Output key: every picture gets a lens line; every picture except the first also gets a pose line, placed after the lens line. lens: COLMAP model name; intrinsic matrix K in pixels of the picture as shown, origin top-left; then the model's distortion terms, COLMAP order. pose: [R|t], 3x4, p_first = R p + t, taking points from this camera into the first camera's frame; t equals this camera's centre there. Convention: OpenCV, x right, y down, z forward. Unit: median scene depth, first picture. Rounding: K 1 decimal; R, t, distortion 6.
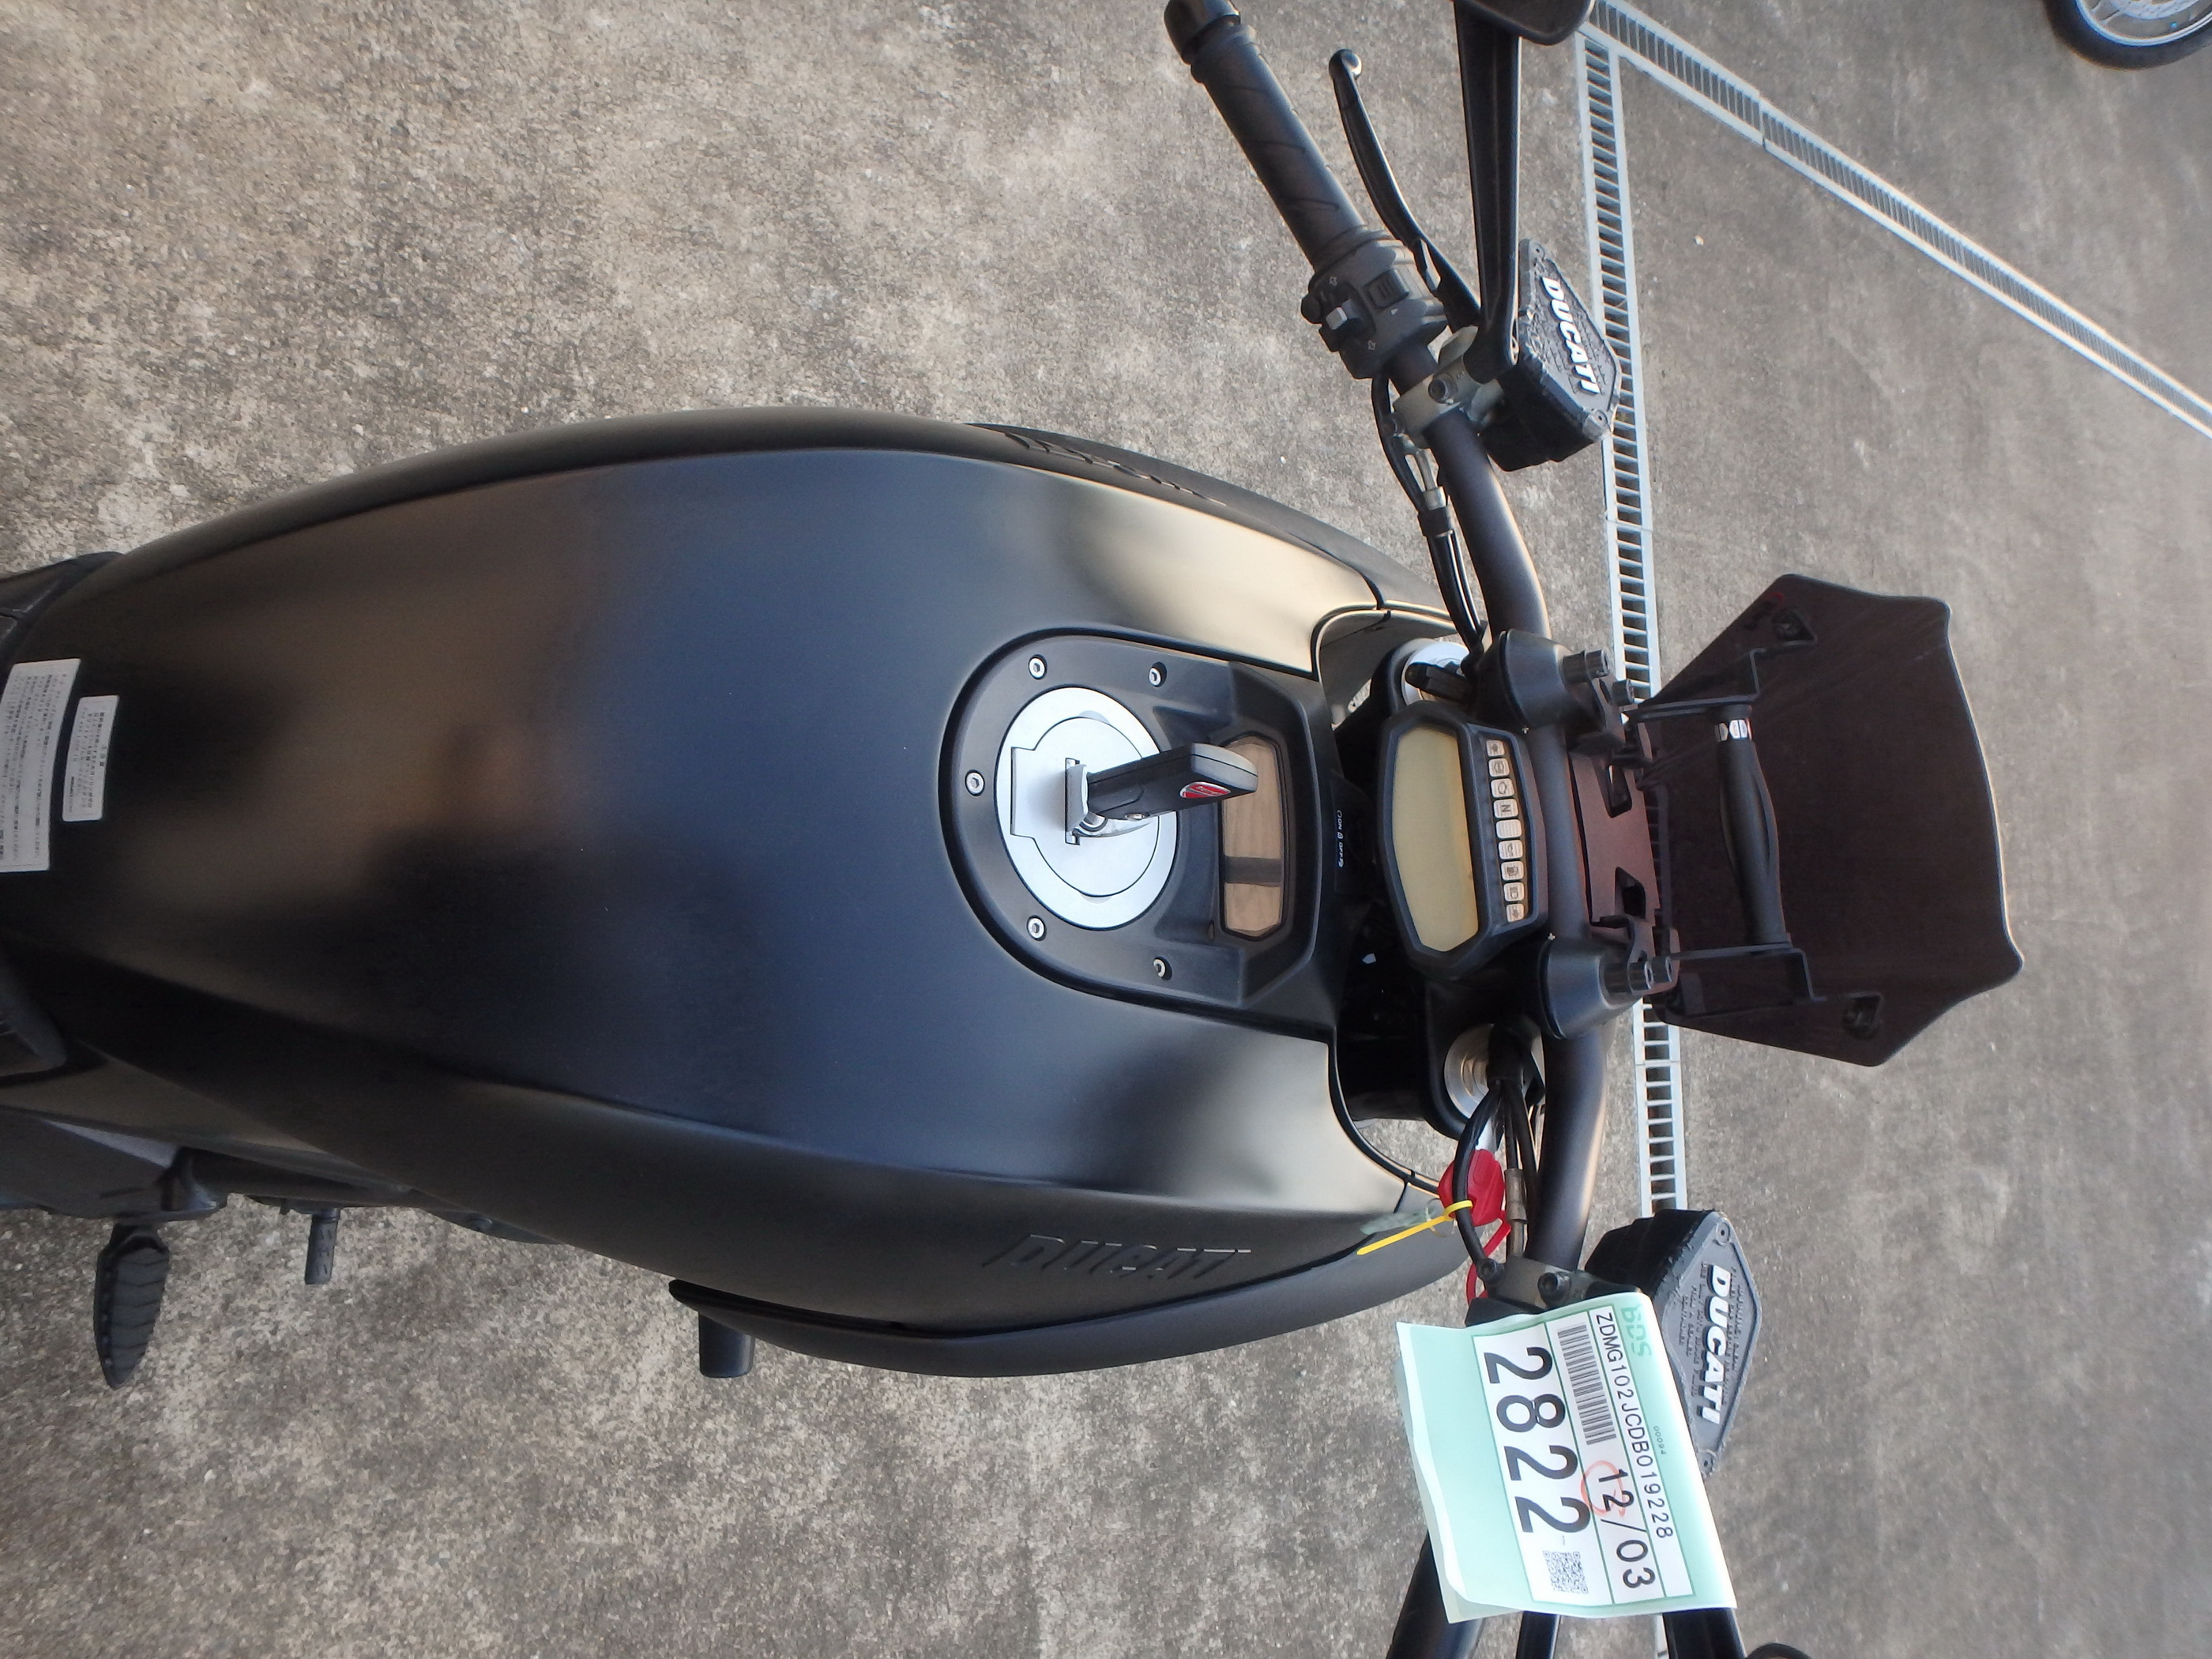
lens RADIAL K [[1382.6, 0, 1152.7], [0, 1382.6, 806.9], [0, 0, 1]] dist [-0.043547, 0.010729]
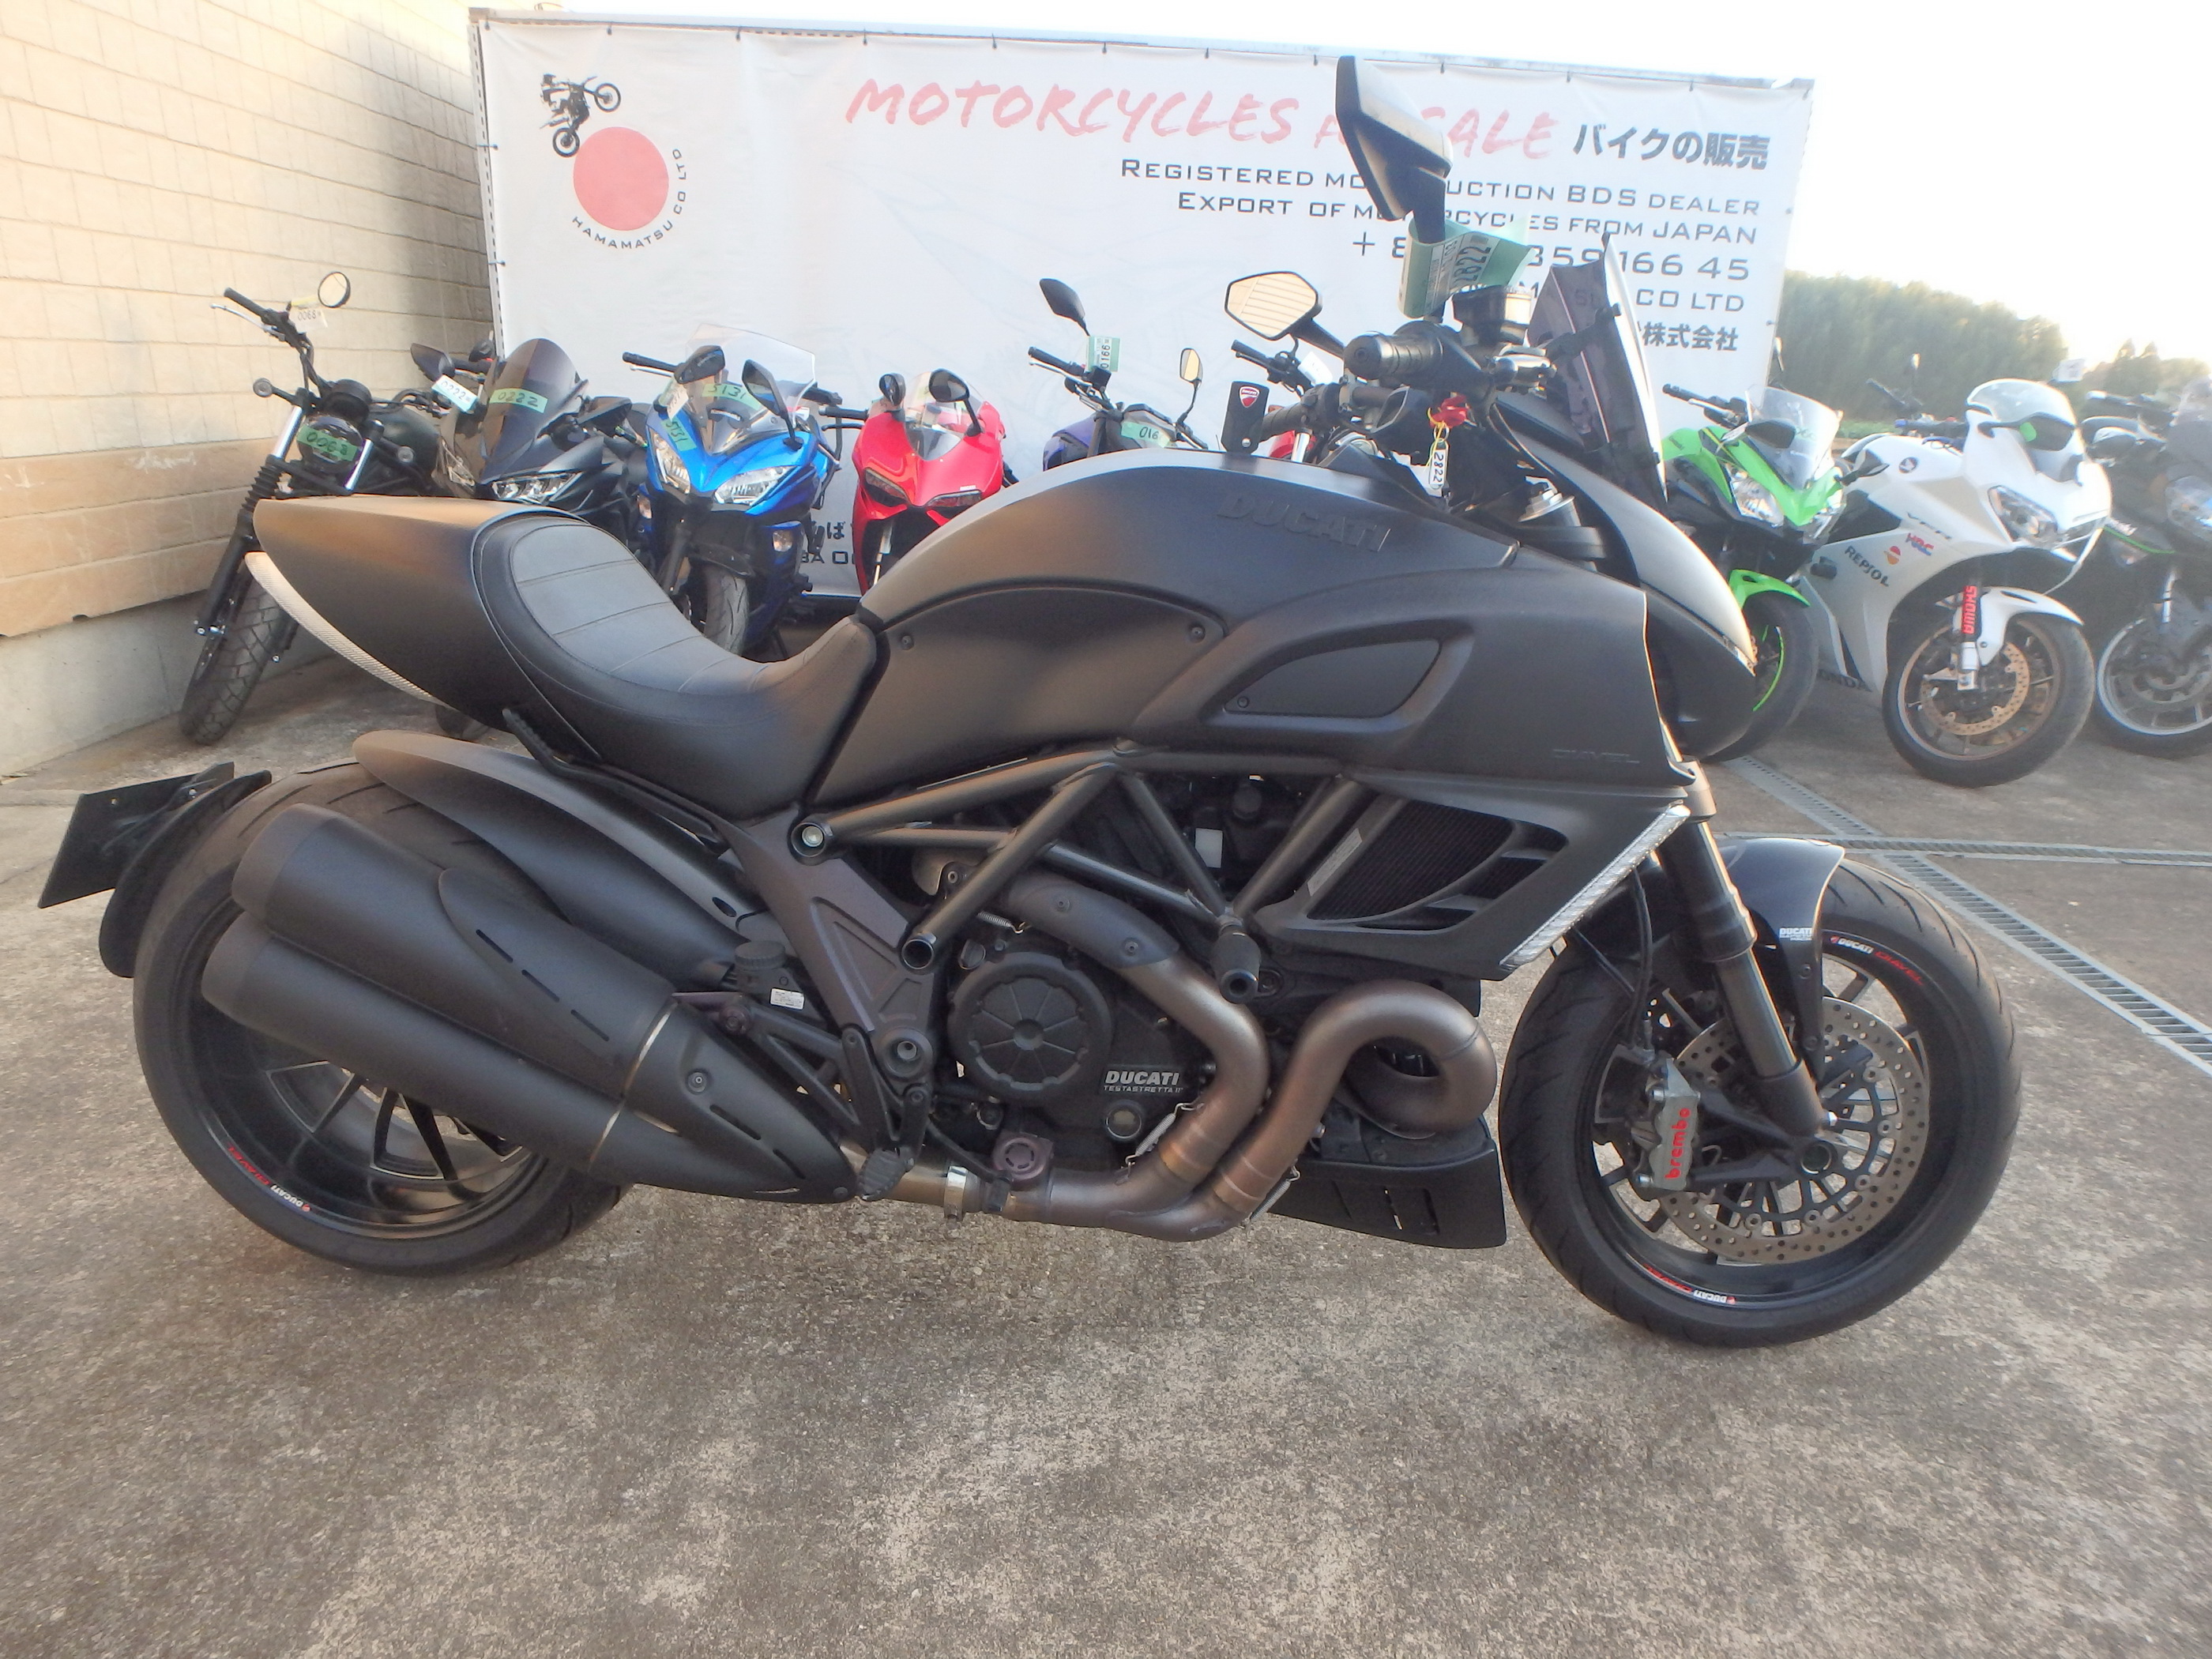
lens RADIAL K [[1382.6, 0, 1124.1], [0, 1382.6, 805.1], [0, 0, 1]] dist [-0.043547, 0.010729]
pose [[0.831932, -0.527129, -0.173275, -0.058846], [0.060338, 0.396366, -0.916108, 1.164633], [0.551587, 0.751684, 0.361555, 0.235679]]
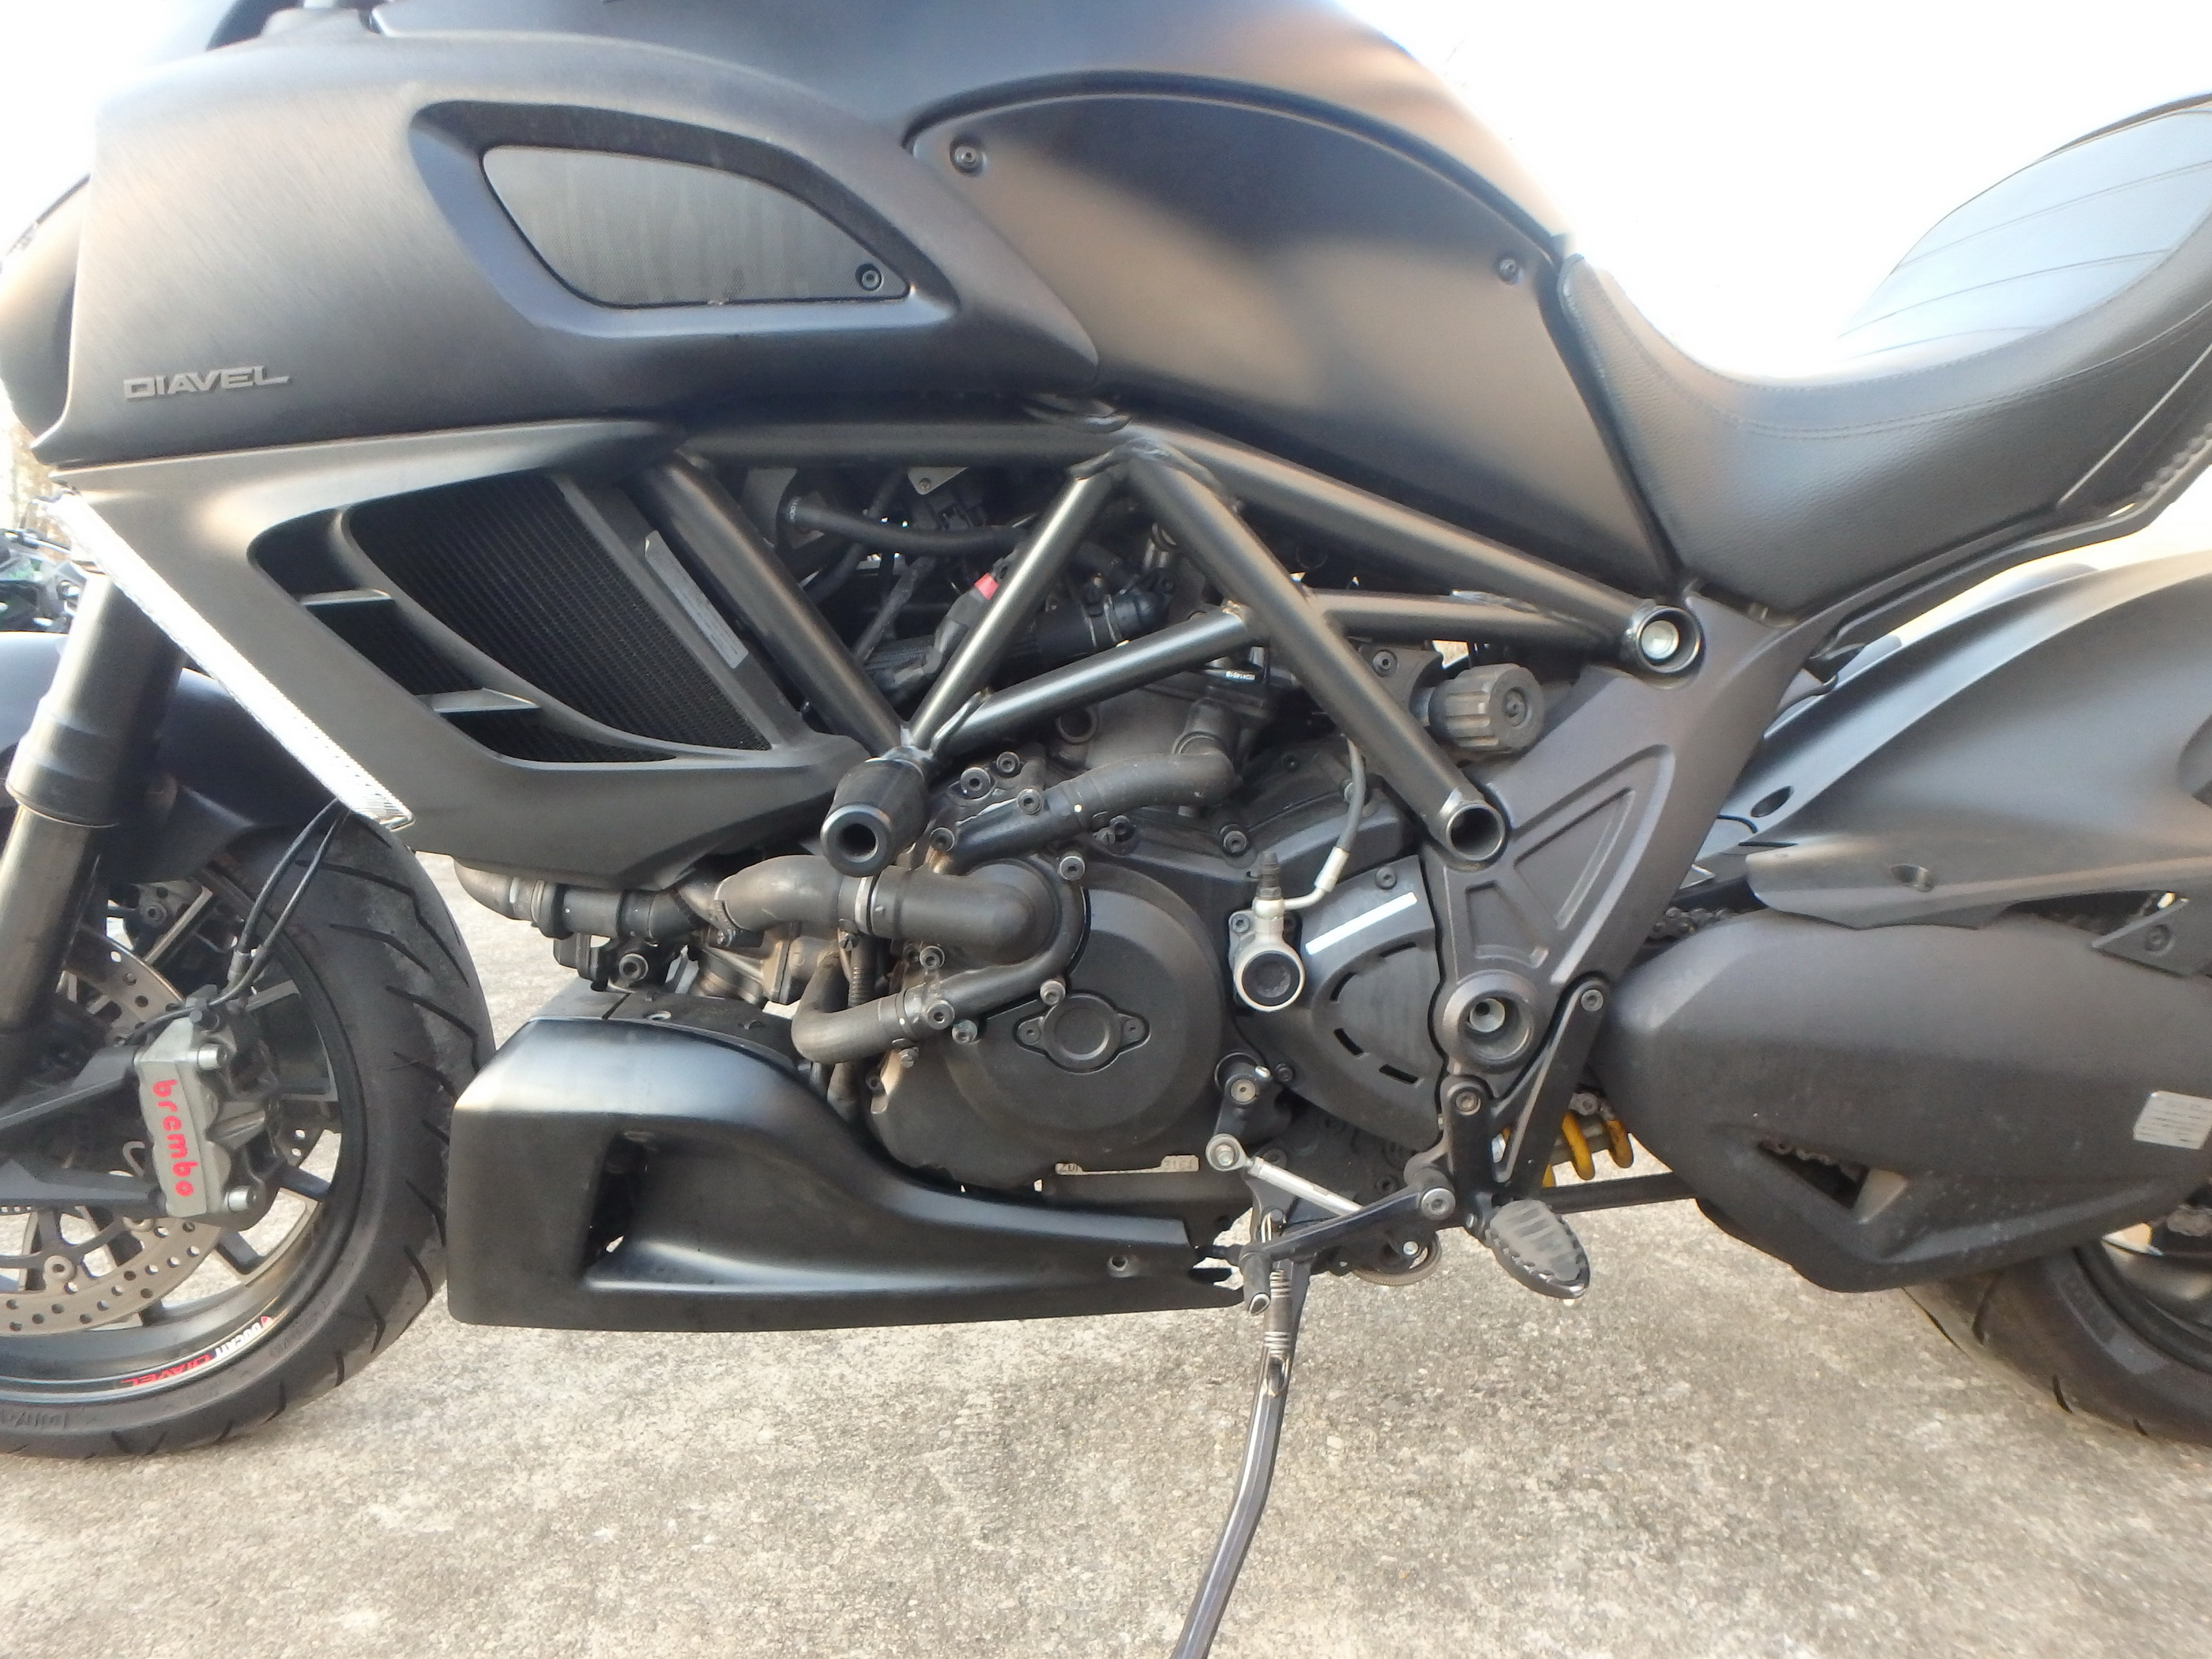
lens RADIAL K [[1382.6, 0, 1093.9], [0, 1382.6, 843.3], [0, 0, 1]] dist [-0.043547, 0.010729]
pose [[-0.818338, -0.559885, -0.129817, -0.243805], [-0.118624, -0.056471, 0.991332, -0.668478], [-0.562362, 0.826644, -0.020203, 0.802444]]
